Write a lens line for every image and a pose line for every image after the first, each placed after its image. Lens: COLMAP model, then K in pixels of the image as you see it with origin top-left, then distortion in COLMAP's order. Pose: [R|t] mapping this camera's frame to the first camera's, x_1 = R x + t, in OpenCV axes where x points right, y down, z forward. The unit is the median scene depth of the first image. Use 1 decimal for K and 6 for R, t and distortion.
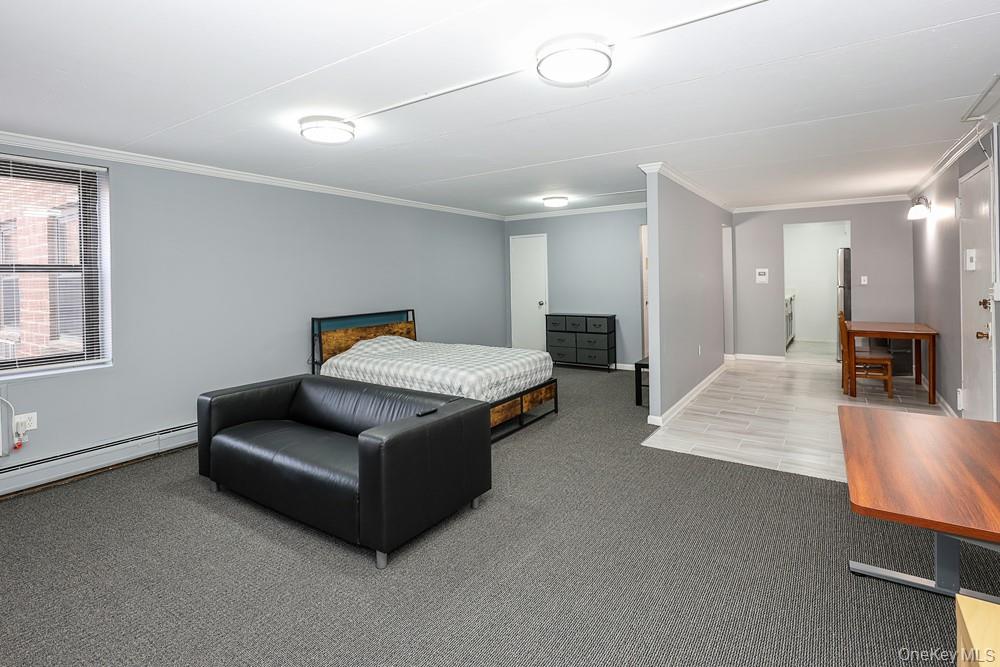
lens RADIAL K [[496.4, 0, 480.0], [0, 496.4, 275.0], [0, 0, 1]] dist [-0.000833, 0.000063]
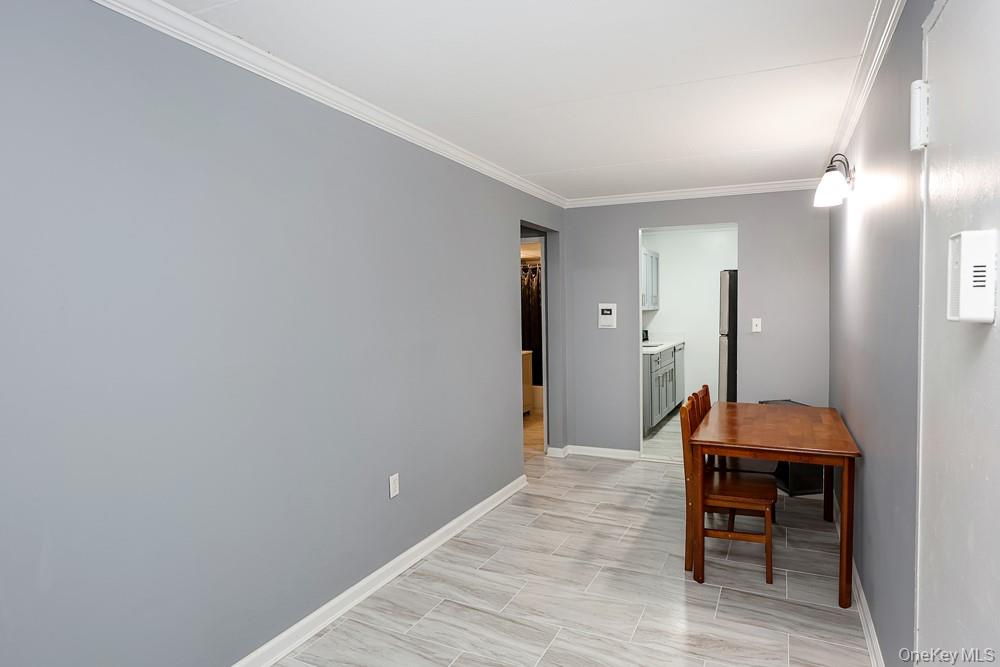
lens RADIAL K [[571.4, 0, 502.5], [0, 571.4, 322.4], [0, 0, 1]] dist [-0.000168, 0.000100]
pose [[0.984646, 0.006007, 0.174462, 0.418025], [-0.010706, 0.999604, 0.026006, -0.007964], [-0.174236, -0.027475, 0.984320, 0.448137]]
